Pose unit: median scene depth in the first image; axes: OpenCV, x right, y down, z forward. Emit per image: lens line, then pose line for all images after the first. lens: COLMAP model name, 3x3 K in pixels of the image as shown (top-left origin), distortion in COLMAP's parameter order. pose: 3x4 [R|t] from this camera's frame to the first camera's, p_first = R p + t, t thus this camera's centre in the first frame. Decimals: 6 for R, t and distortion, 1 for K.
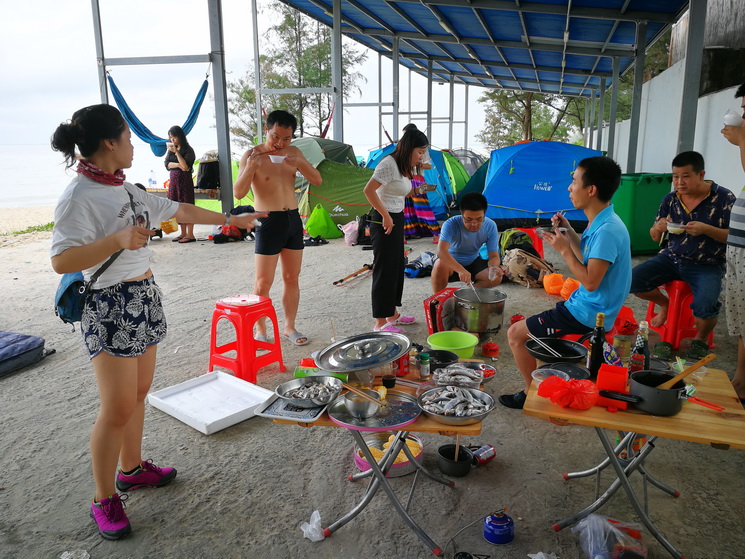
lens RADIAL K [[605.2, 0, 372.5], [0, 605.2, 279.5], [0, 0, 1]] dist [0.009442, -0.022310]
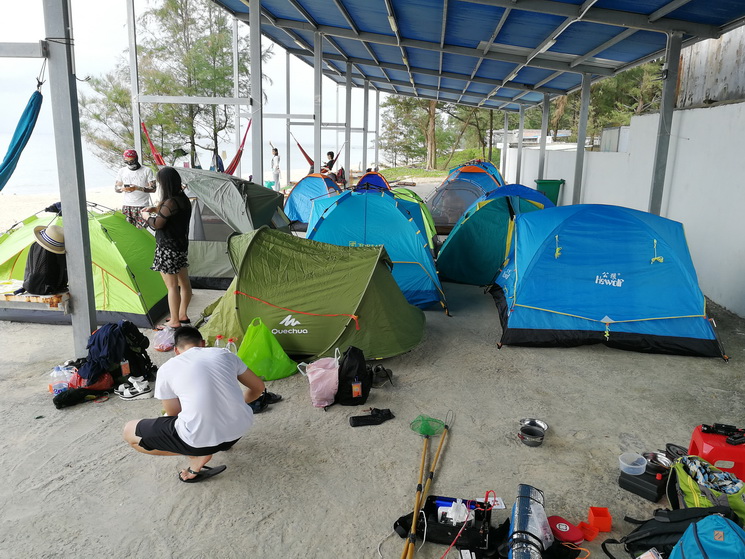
lens RADIAL K [[581.8, 0, 376.7], [0, 581.8, 280.2], [0, 0, 1]] dist [-0.028800, -0.000923]
pose [[0.977654, -0.021034, 0.209165, -0.043695], [0.016977, 0.999632, 0.021170, -0.079977], [-0.209533, -0.017146, 0.977651, 0.209380]]
